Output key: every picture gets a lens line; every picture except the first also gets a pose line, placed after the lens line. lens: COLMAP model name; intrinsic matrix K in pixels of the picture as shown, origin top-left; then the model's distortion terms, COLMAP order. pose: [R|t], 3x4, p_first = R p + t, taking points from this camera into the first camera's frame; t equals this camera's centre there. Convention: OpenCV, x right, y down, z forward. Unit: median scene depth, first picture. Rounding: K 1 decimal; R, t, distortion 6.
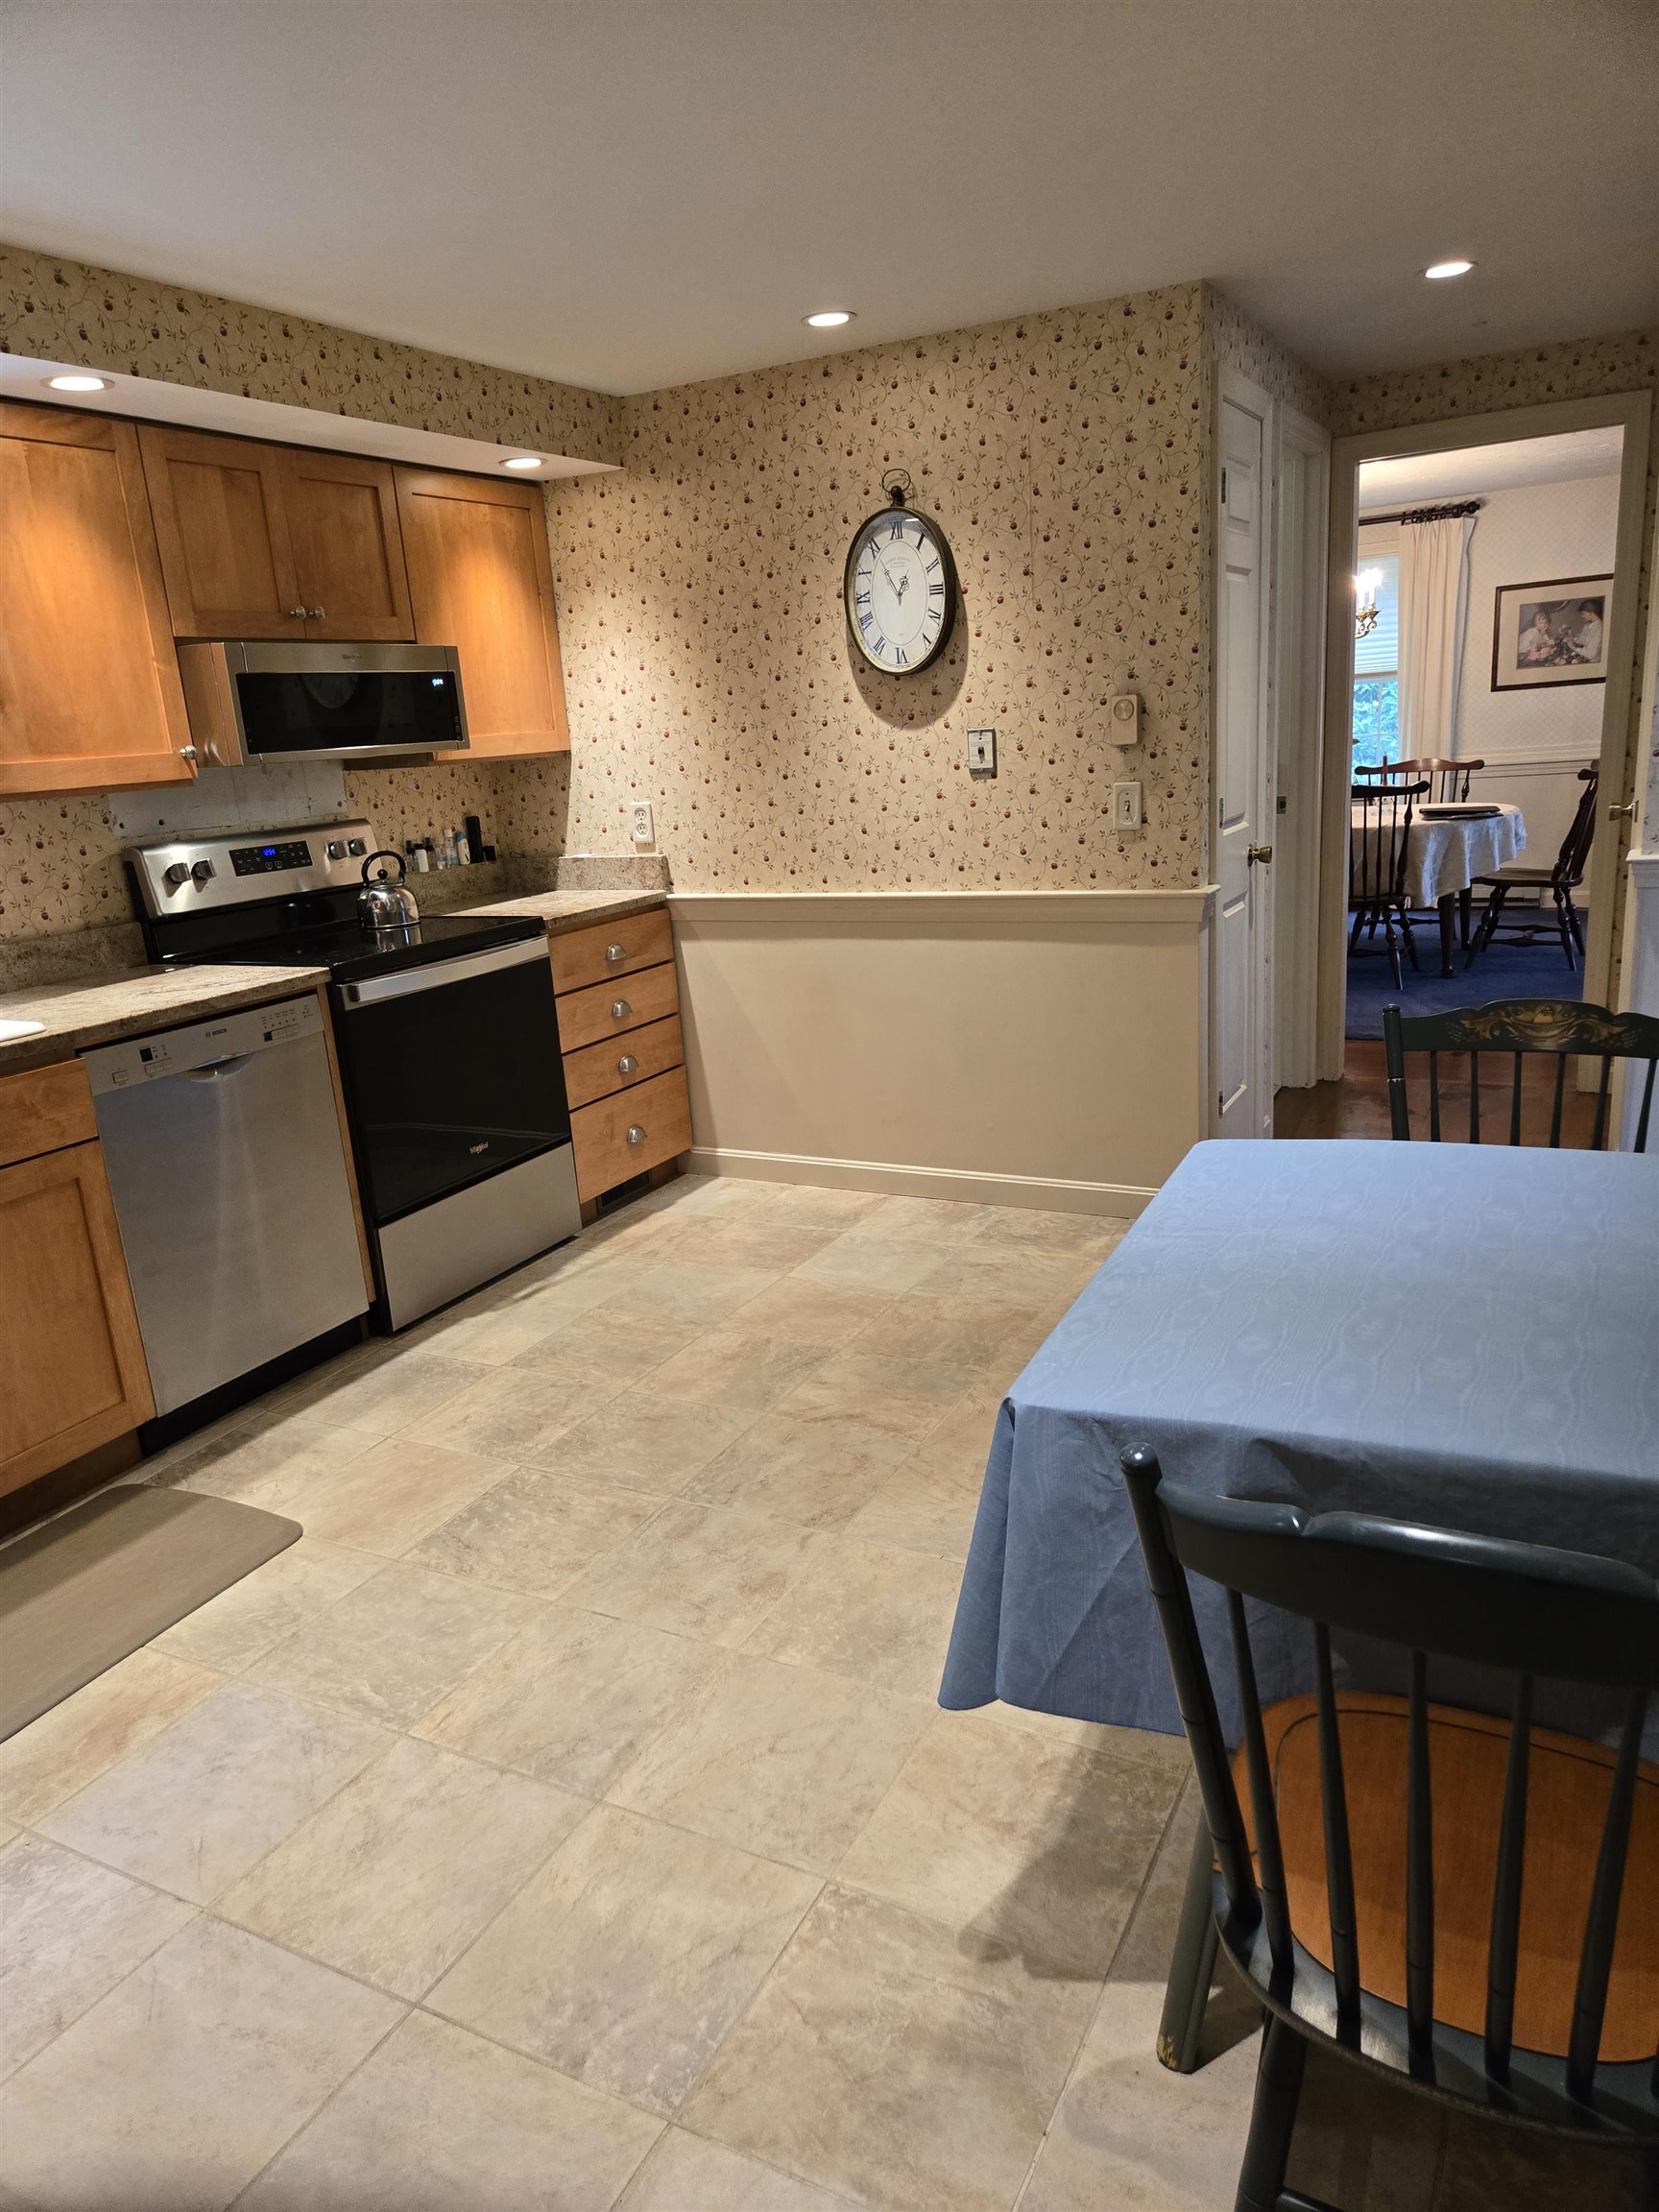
lens RADIAL K [[1478.6, 0, 828.4], [0, 1478.6, 1123.2], [0, 0, 1]] dist [0.076990, -0.065271]
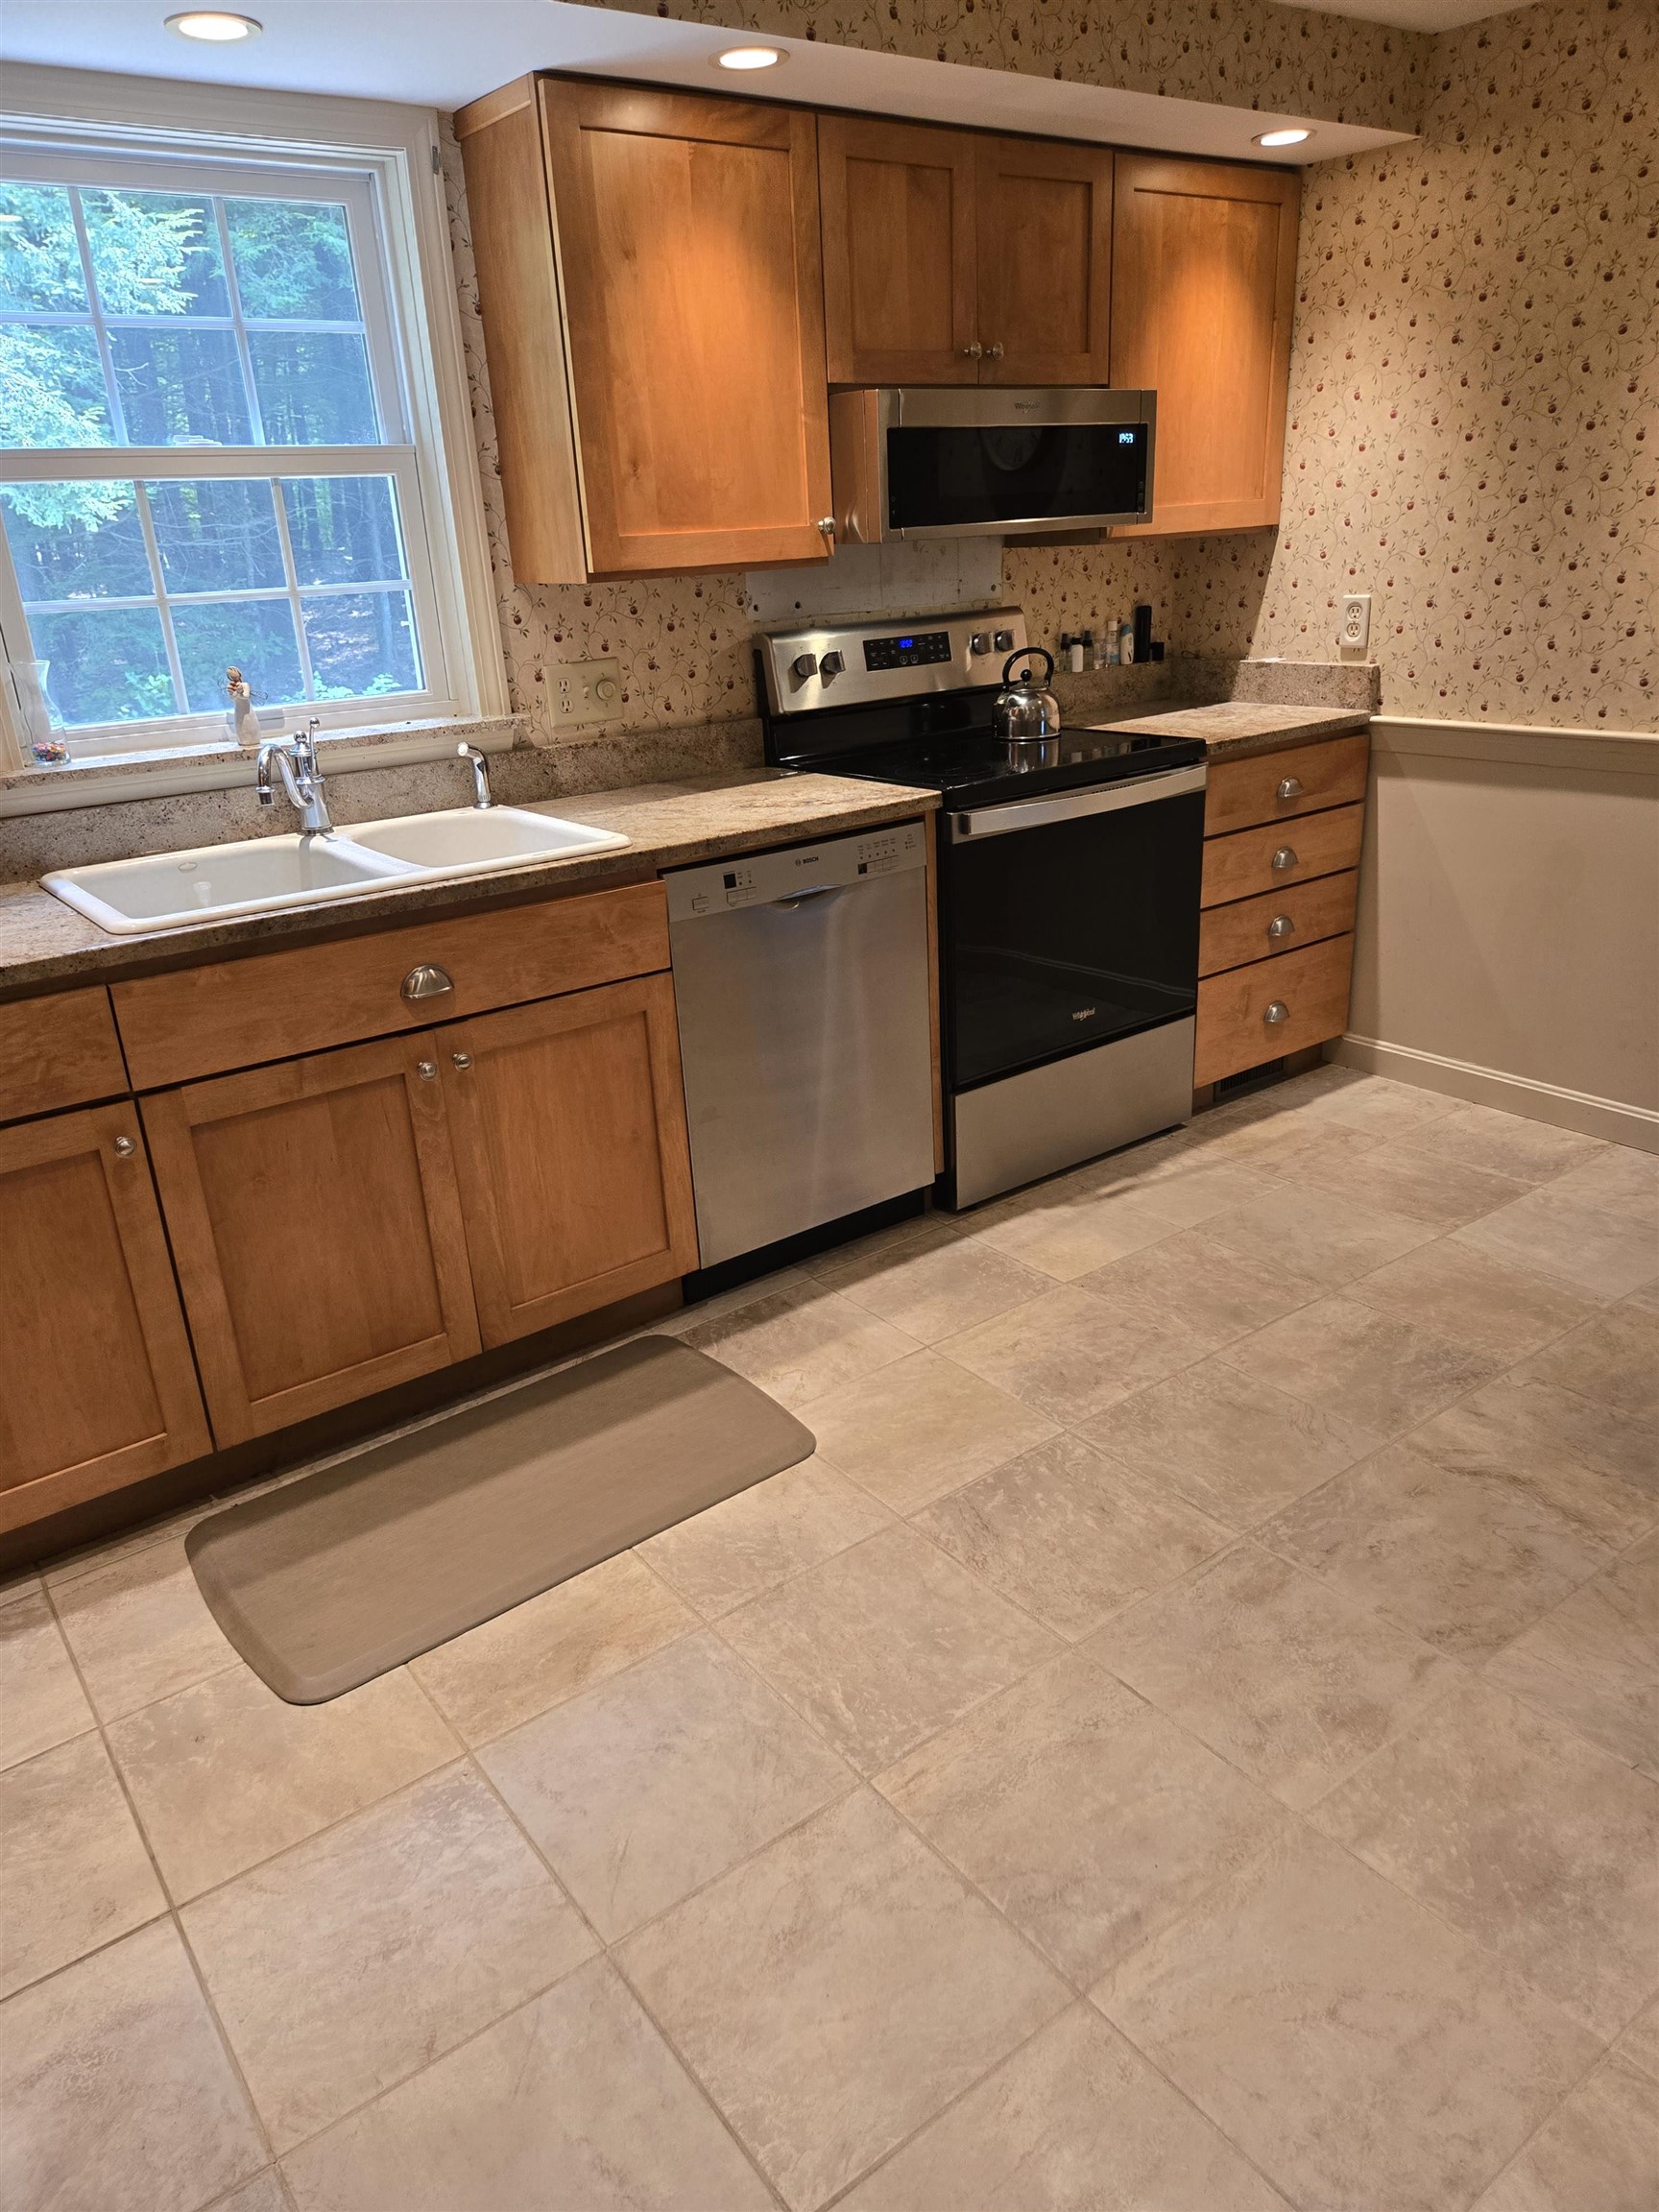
lens RADIAL K [[1491.3, 0, 826.2], [0, 1491.3, 1093.1], [0, 0, 1]] dist [0.075877, -0.067438]
pose [[0.904221, 0.172822, -0.390533, -0.030010], [-0.124860, 0.981486, 0.145242, -0.050538], [0.408404, -0.082569, 0.909059, 0.178999]]
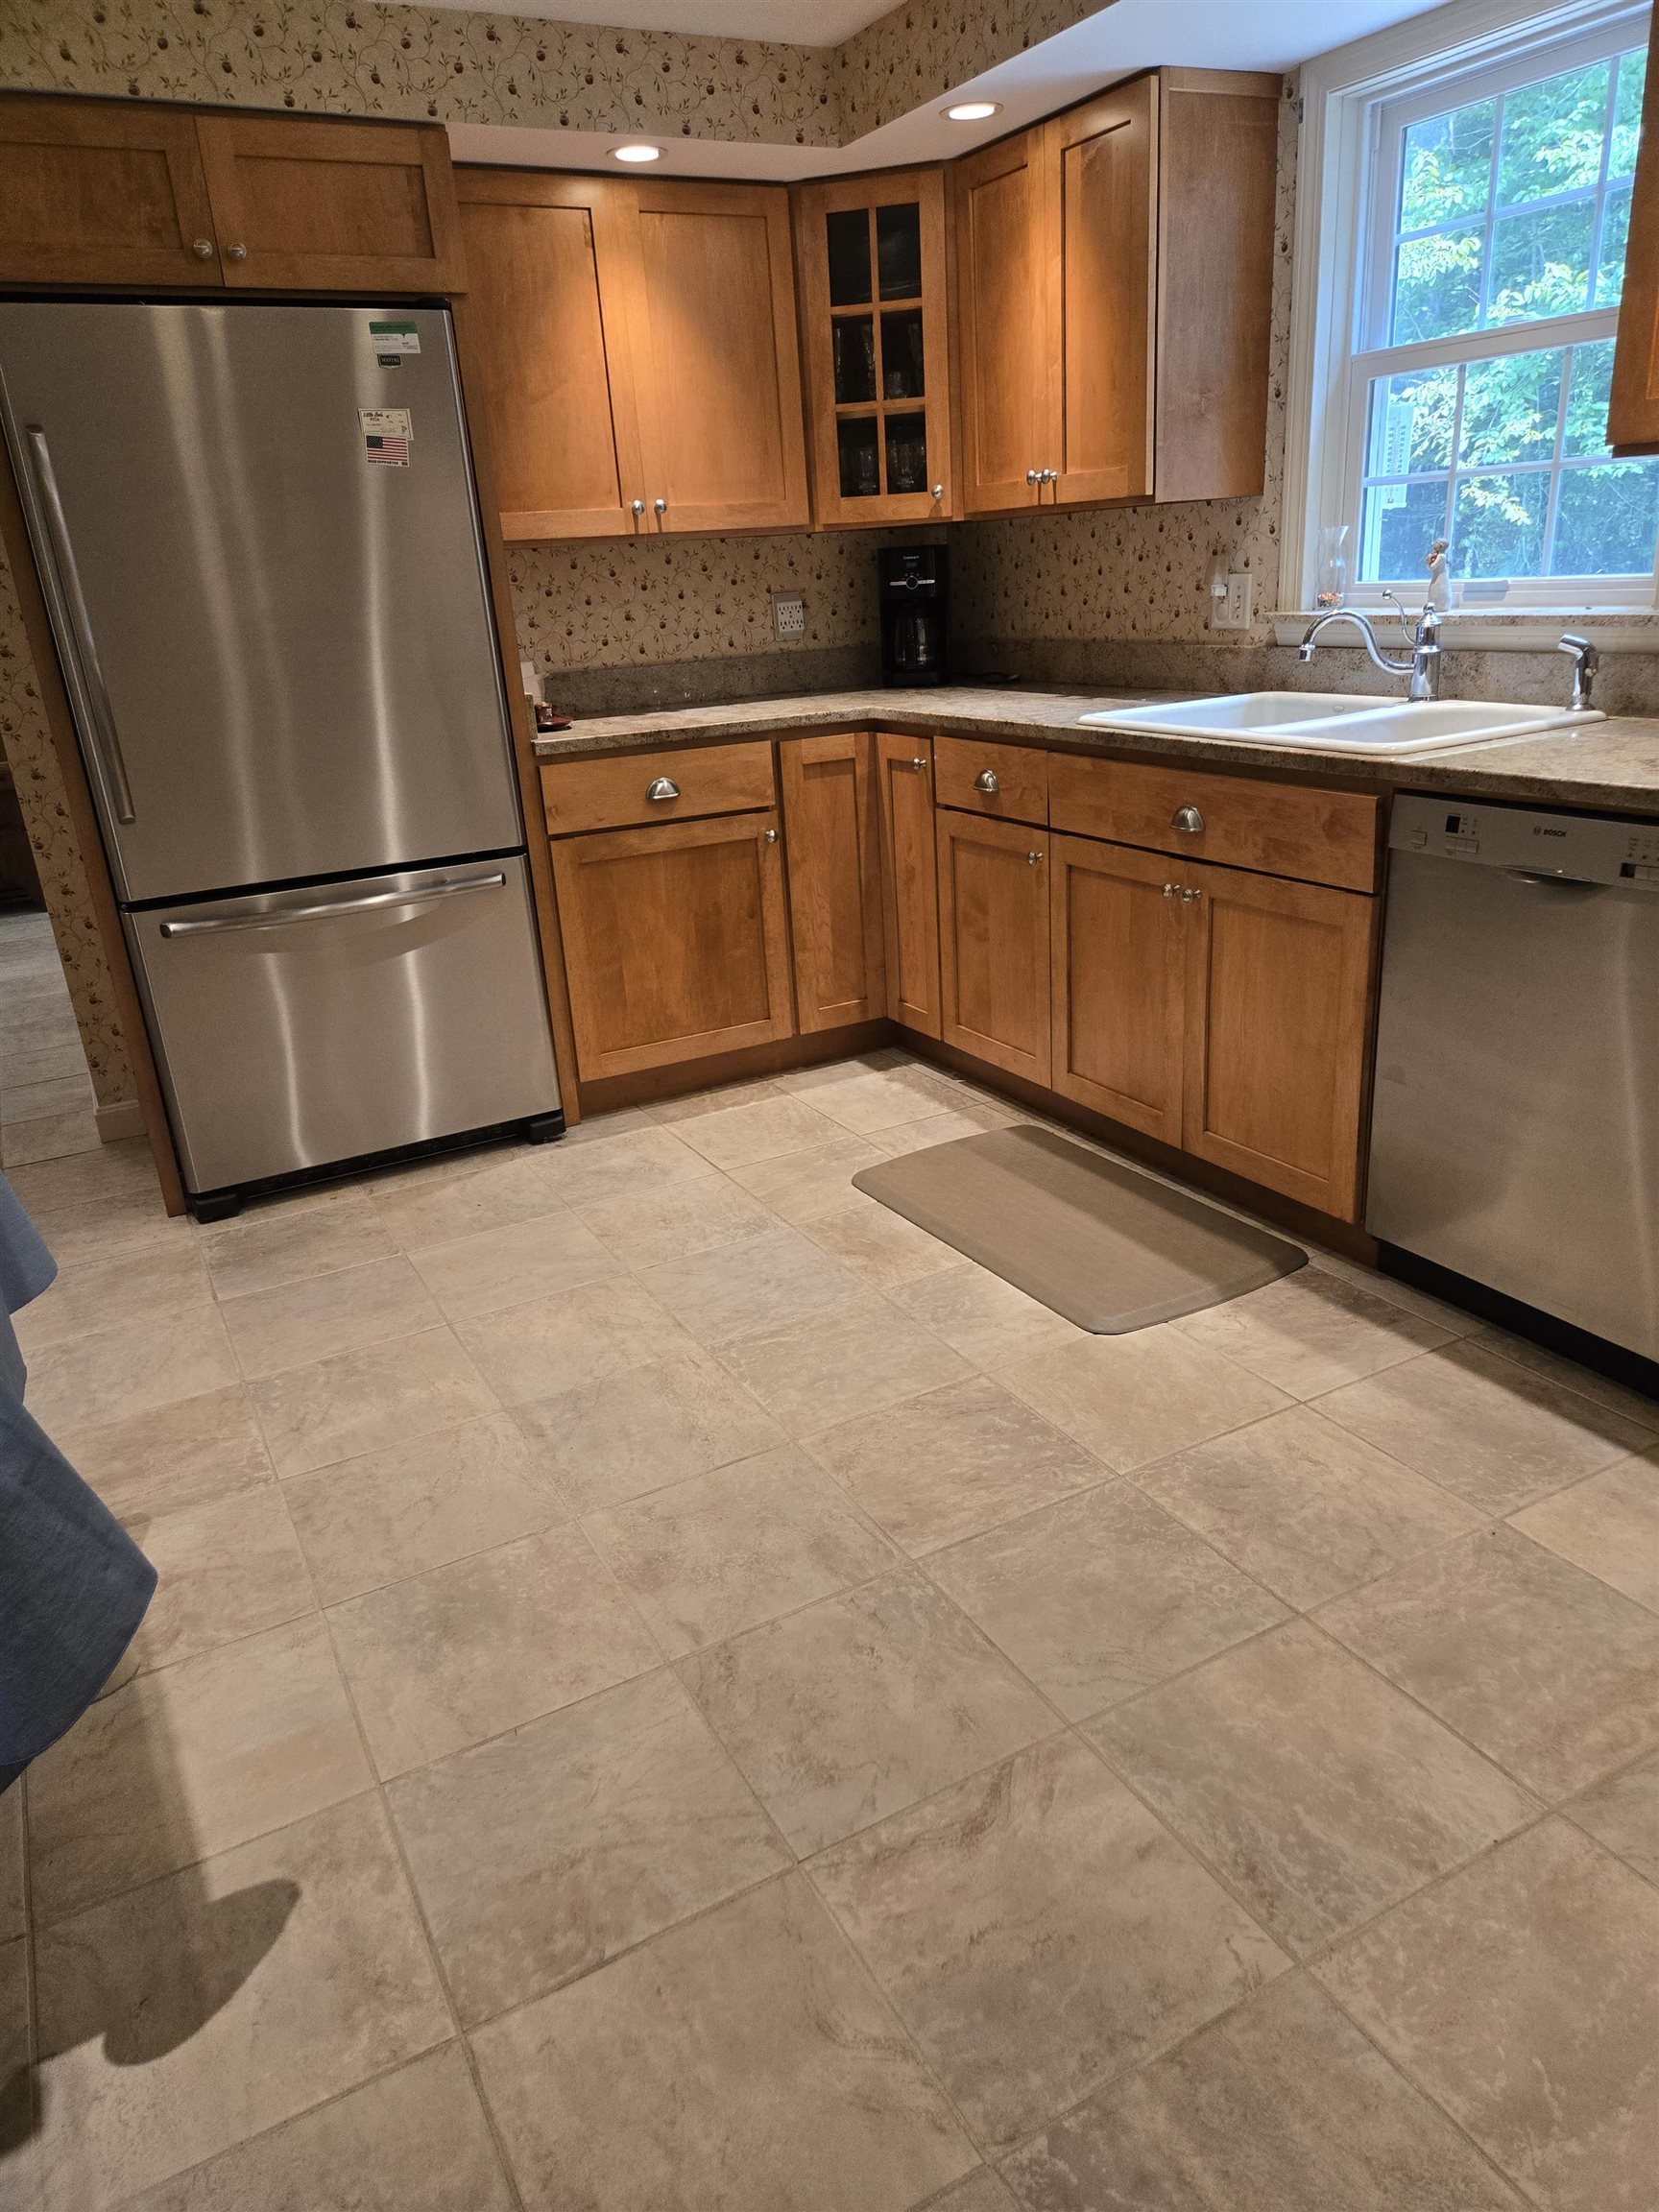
lens RADIAL K [[1491.3, 0, 826.2], [0, 1491.3, 1093.1], [0, 0, 1]] dist [0.075877, -0.067438]
pose [[-0.551708, 0.380506, -0.742182, 0.305233], [-0.122875, 0.843074, 0.523572, -0.259153], [0.824936, 0.380055, -0.418376, 0.979341]]
